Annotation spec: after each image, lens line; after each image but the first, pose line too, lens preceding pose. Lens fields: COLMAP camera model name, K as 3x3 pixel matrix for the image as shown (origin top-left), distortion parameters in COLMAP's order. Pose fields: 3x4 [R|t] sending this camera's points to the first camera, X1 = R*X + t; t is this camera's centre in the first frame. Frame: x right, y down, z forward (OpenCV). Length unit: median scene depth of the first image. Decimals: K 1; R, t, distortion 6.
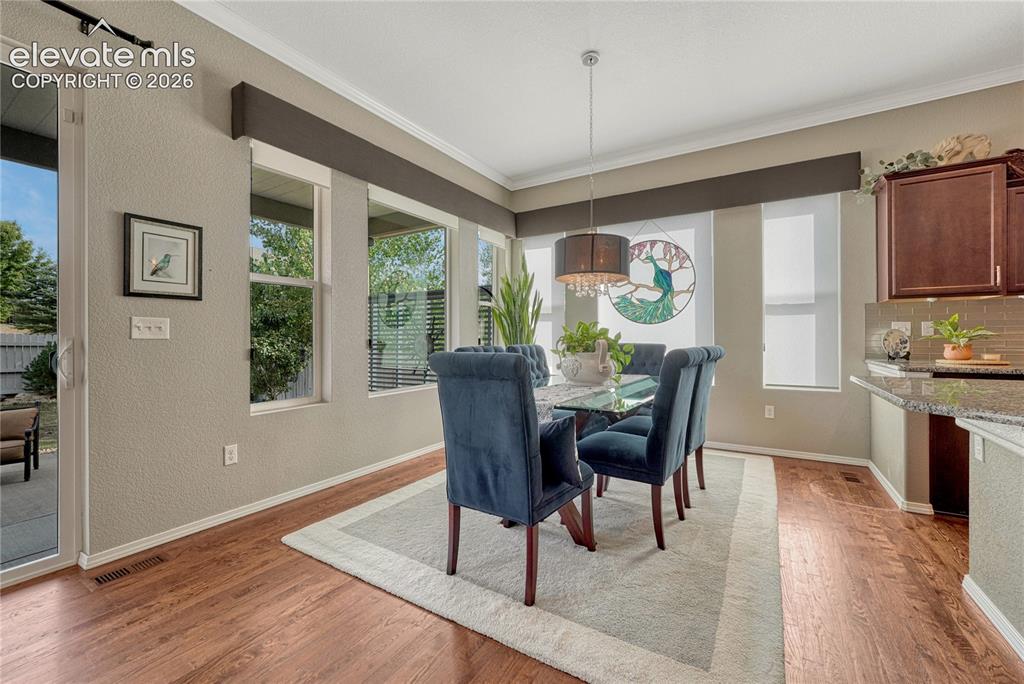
lens RADIAL K [[426.2, 0, 512.1], [0, 426.2, 336.4], [0, 0, 1]] dist [-0.008464, 0.003397]
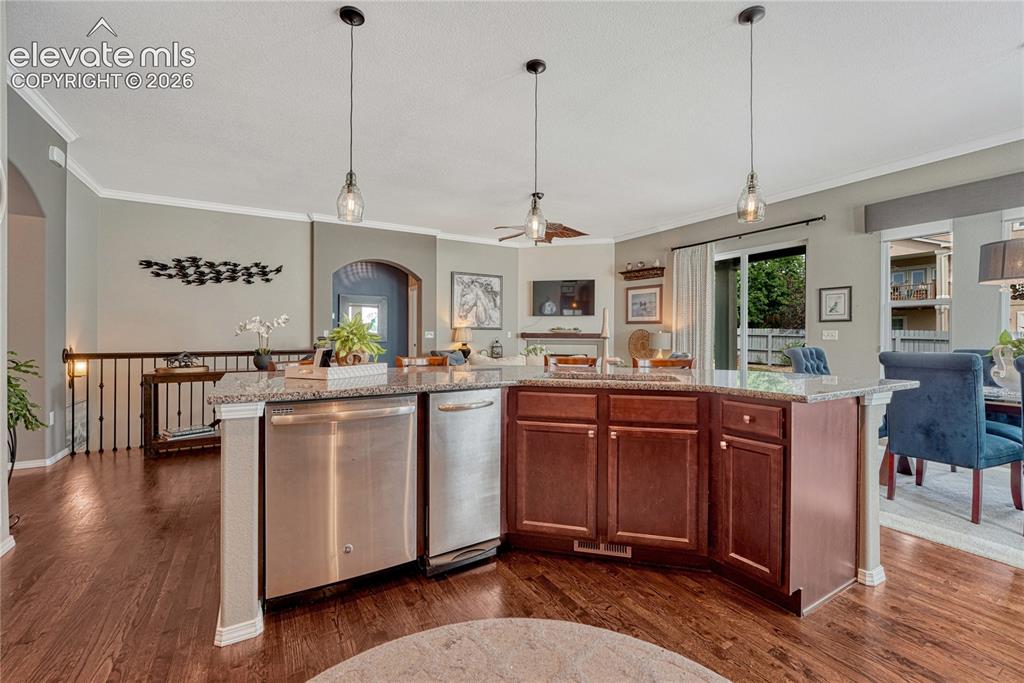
lens RADIAL K [[426.2, 0, 508.8], [0, 426.2, 342.3], [0, 0, 1]] dist [-0.008464, 0.003397]
pose [[-0.474334, 0.014945, -0.880218, 1.504825], [0.002150, 0.999873, 0.015818, -0.016796], [0.880343, 0.005611, -0.474305, 0.419506]]
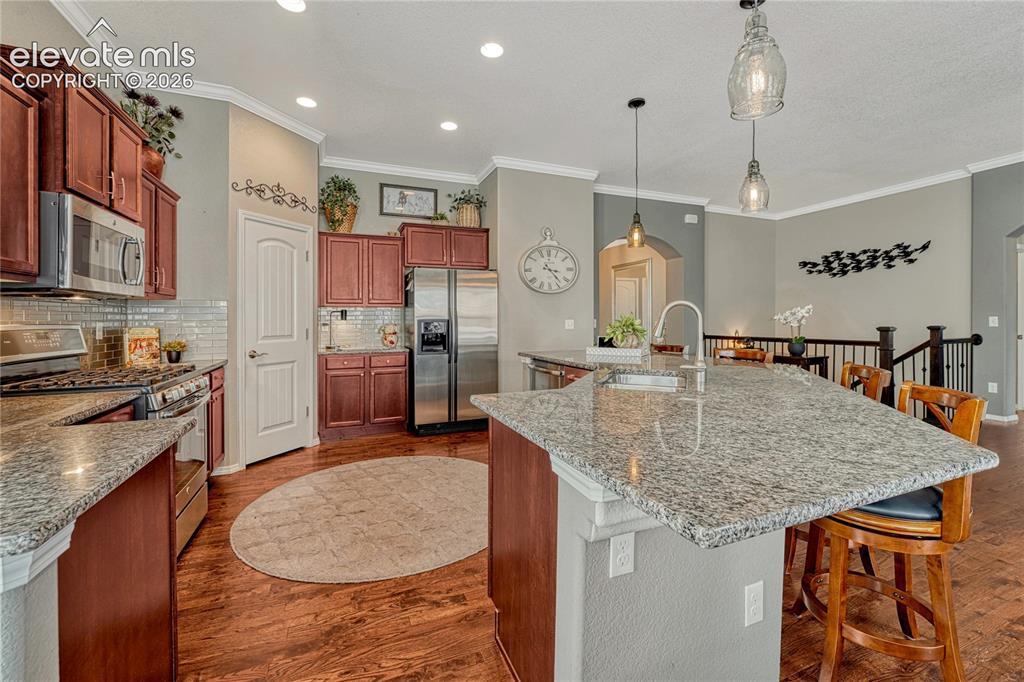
lens RADIAL K [[426.2, 0, 514.1], [0, 426.2, 319.9], [0, 0, 1]] dist [-0.008464, 0.003397]
pose [[-0.809930, 0.007651, 0.586477, 0.495436], [0.006575, 0.999971, -0.003965, -0.039072], [-0.586490, 0.000645, -0.809956, 0.923119]]
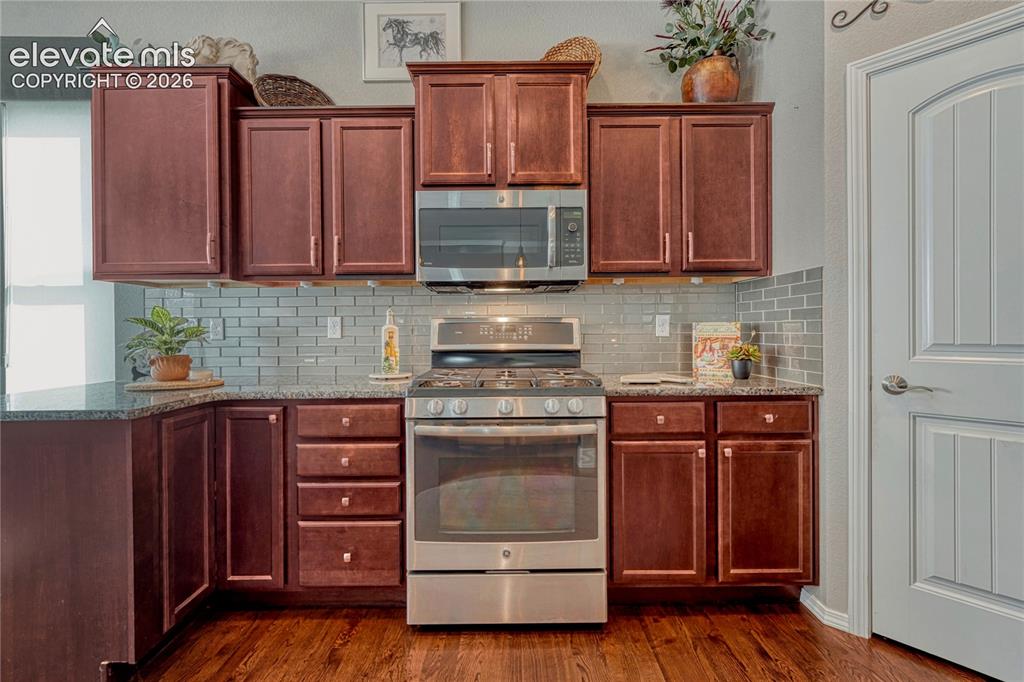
lens RADIAL K [[448.6, 0, 508.0], [0, 448.6, 329.2], [0, 0, 1]] dist [-0.004476, 0.000423]
pose [[0.852372, -0.003636, 0.522923, 1.117185], [0.002160, 0.999992, 0.003431, -0.021813], [-0.522931, -0.001795, 0.852373, 0.179389]]
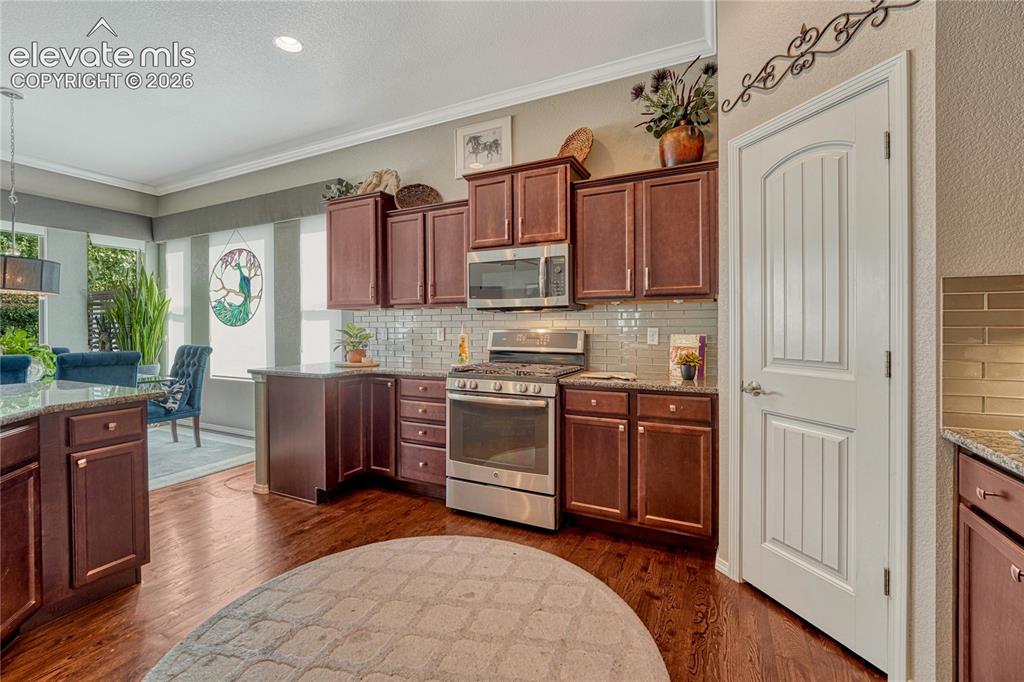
lens RADIAL K [[426.2, 0, 510.7], [0, 426.2, 328.8], [0, 0, 1]] dist [-0.008464, 0.003397]
pose [[0.995156, 0.000216, 0.098306, 1.348862], [-0.001142, 0.999956, 0.009361, -0.049771], [-0.098300, -0.009428, 0.995112, -0.214651]]
